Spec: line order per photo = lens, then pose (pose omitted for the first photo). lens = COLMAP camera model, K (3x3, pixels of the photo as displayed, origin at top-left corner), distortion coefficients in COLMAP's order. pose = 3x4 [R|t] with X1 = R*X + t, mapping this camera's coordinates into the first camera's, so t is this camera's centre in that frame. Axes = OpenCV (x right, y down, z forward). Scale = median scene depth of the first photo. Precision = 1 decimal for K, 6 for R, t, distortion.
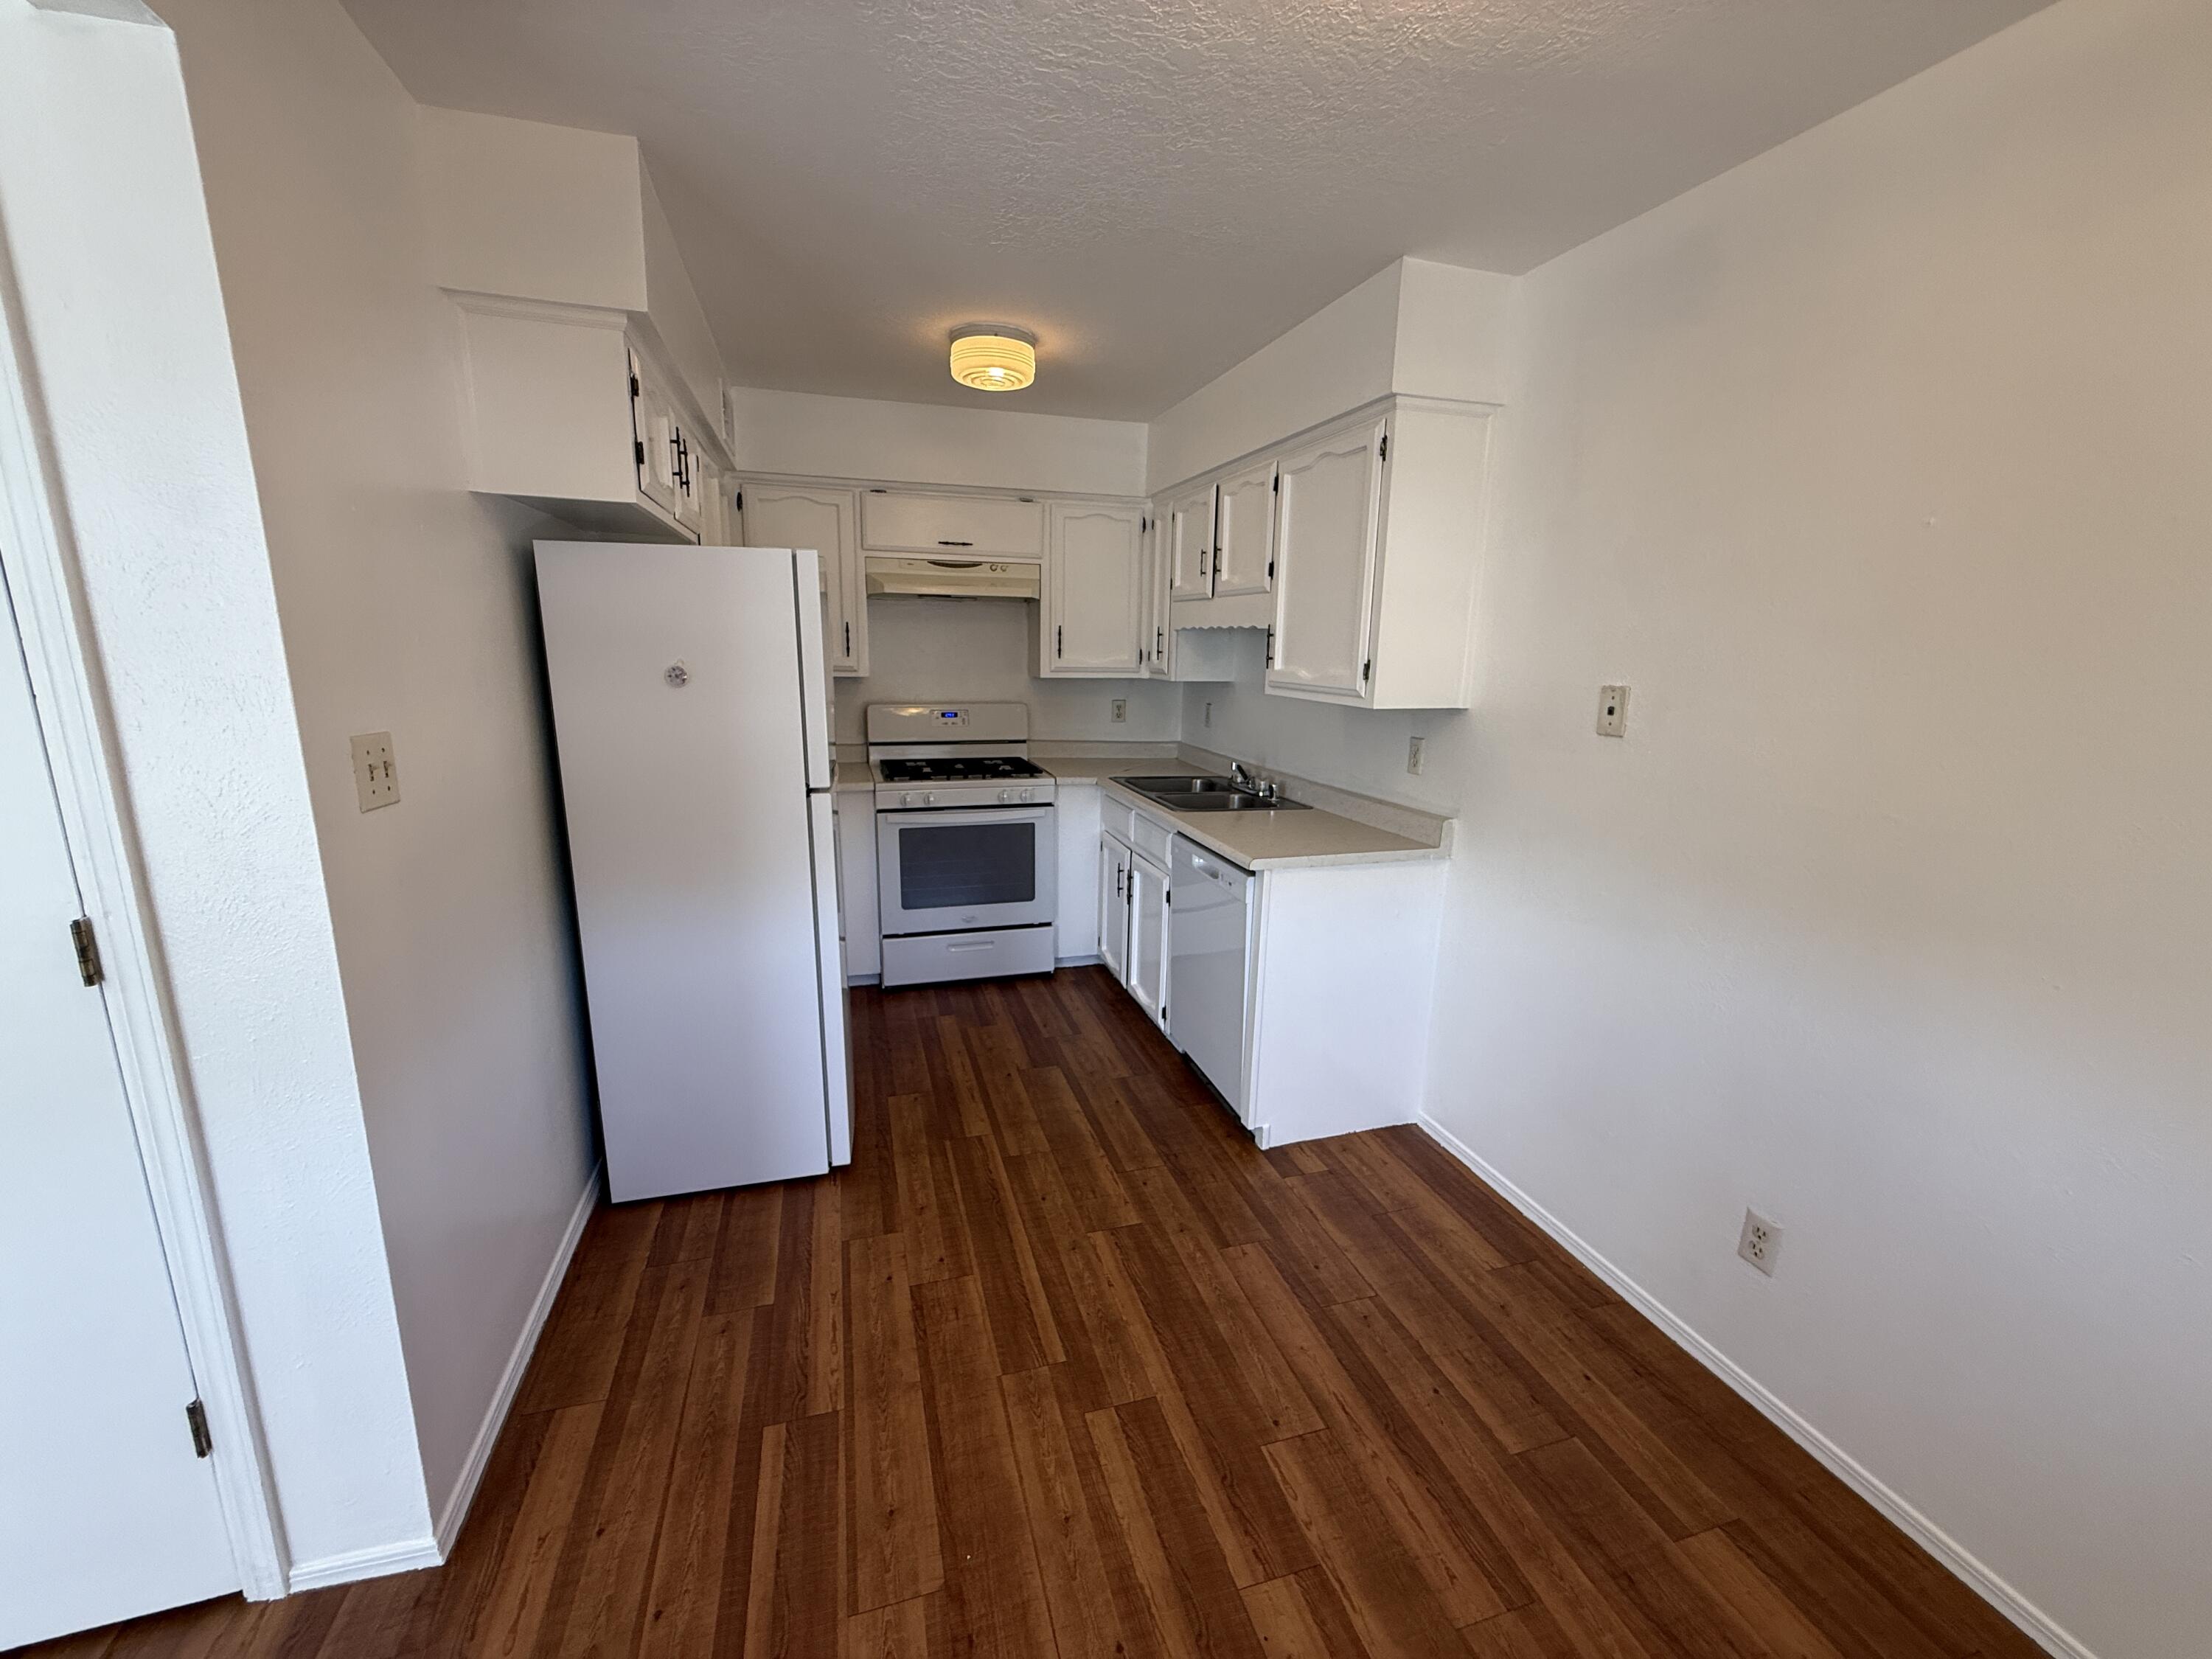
lens RADIAL K [[884.5, 0, 1103.8], [0, 884.5, 823.9], [0, 0, 1]] dist [0.001413, -0.000194]
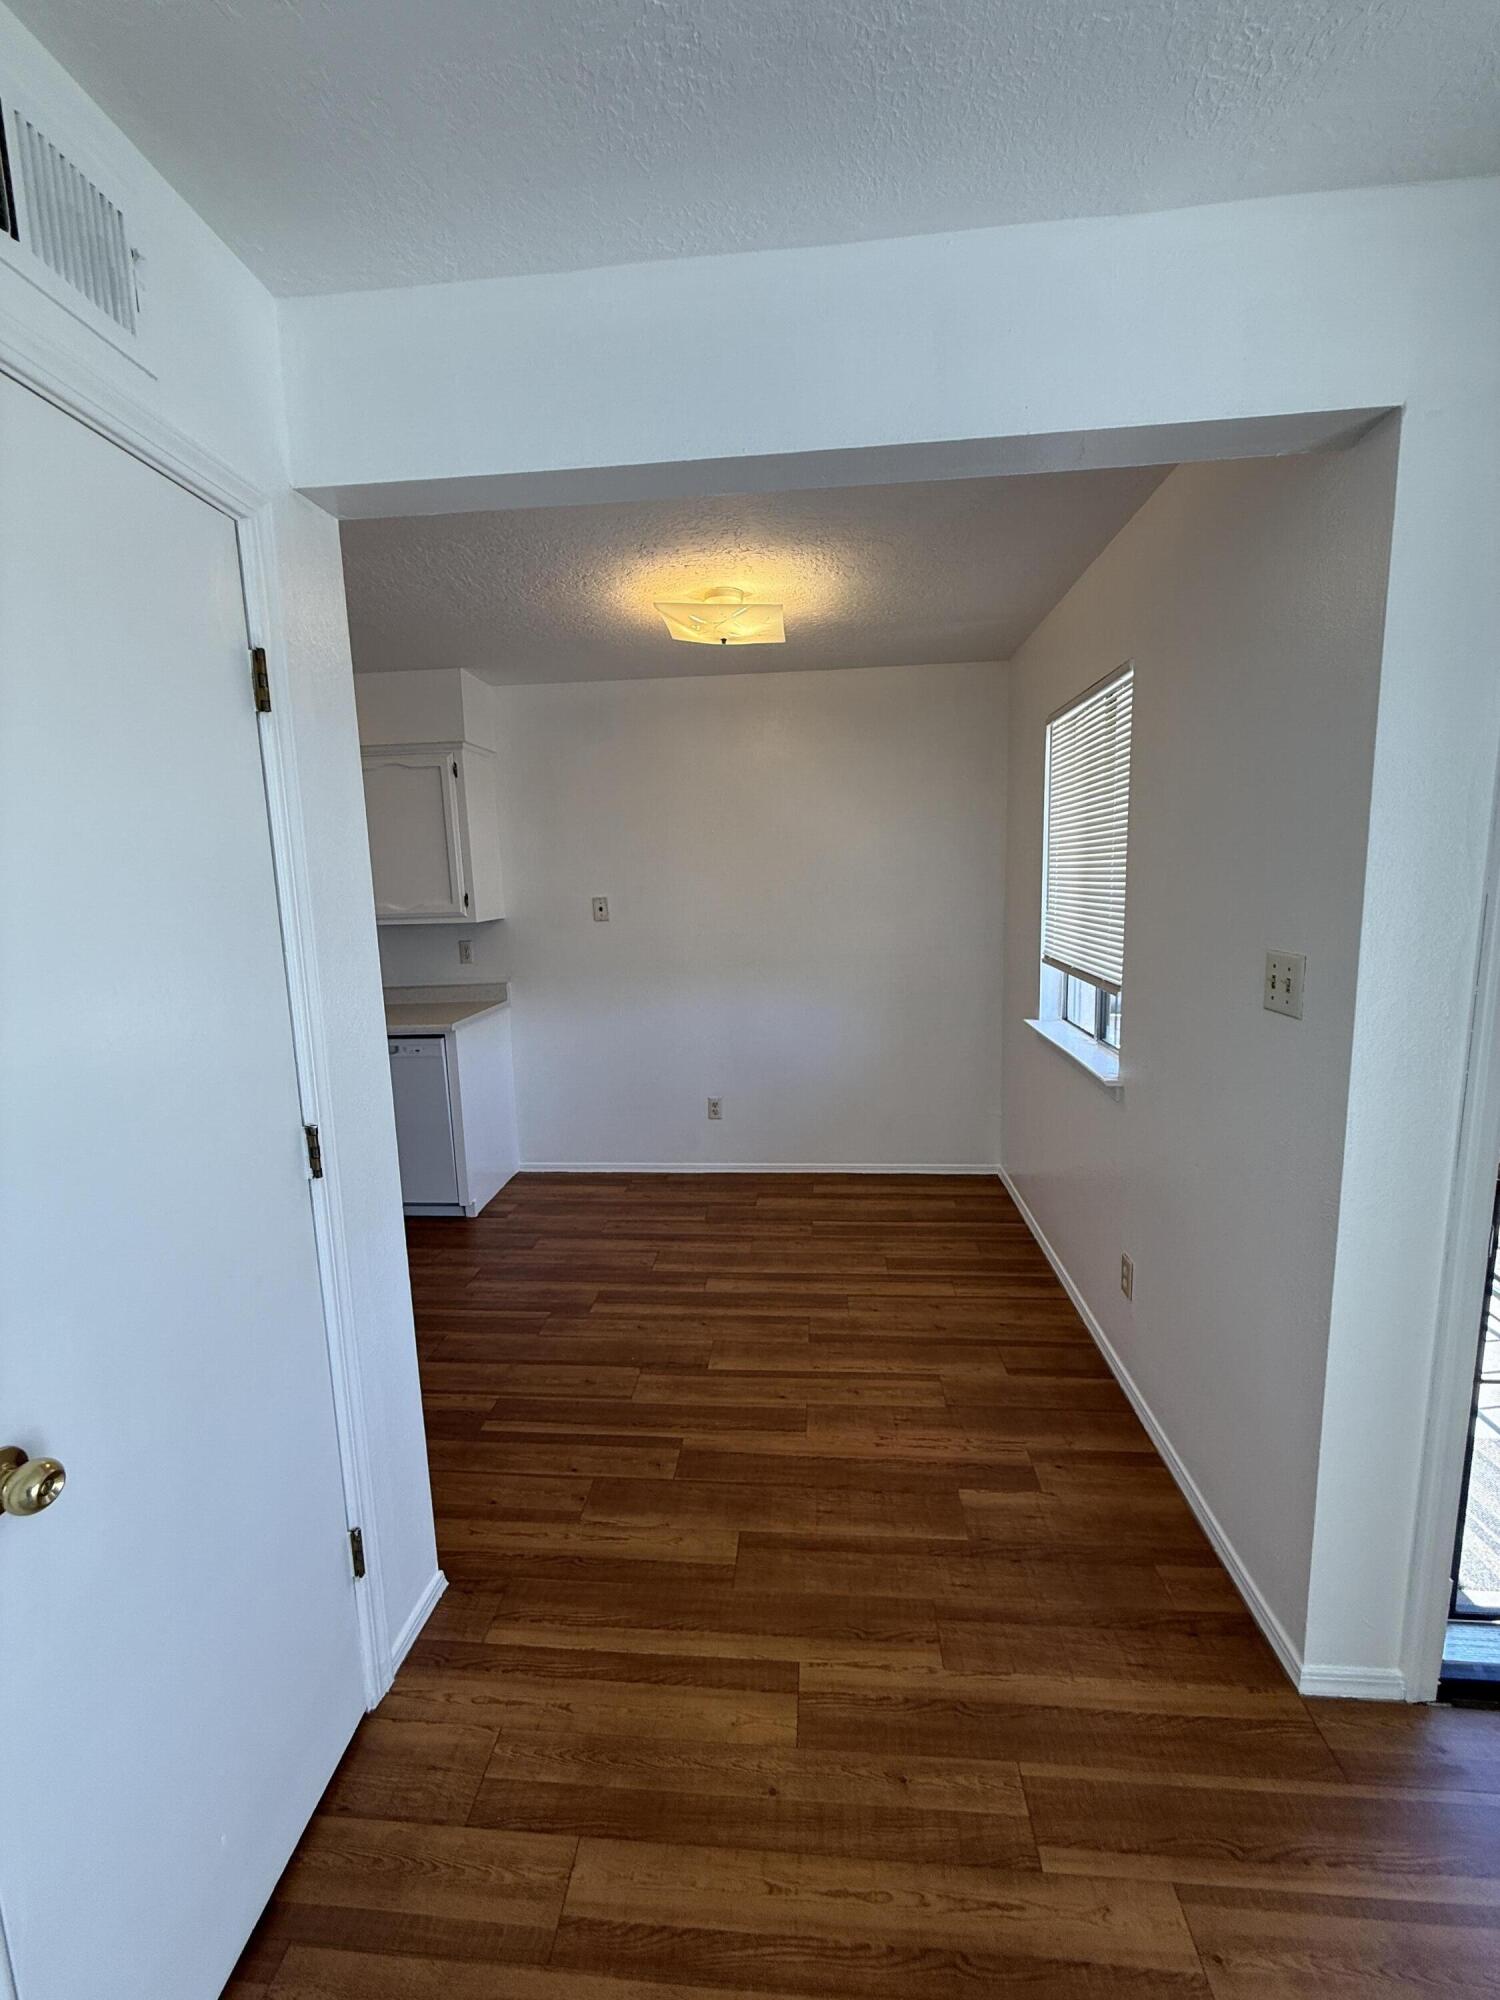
lens RADIAL K [[799.7, 0, 749.8], [0, 799.7, 994.3], [0, 0, 1]] dist [0.001413, -0.000194]
pose [[0.361690, -0.170204, 0.916630, -1.209892], [0.226988, 0.969685, 0.090489, -0.025555], [-0.904244, 0.175335, 0.389359, -0.029434]]
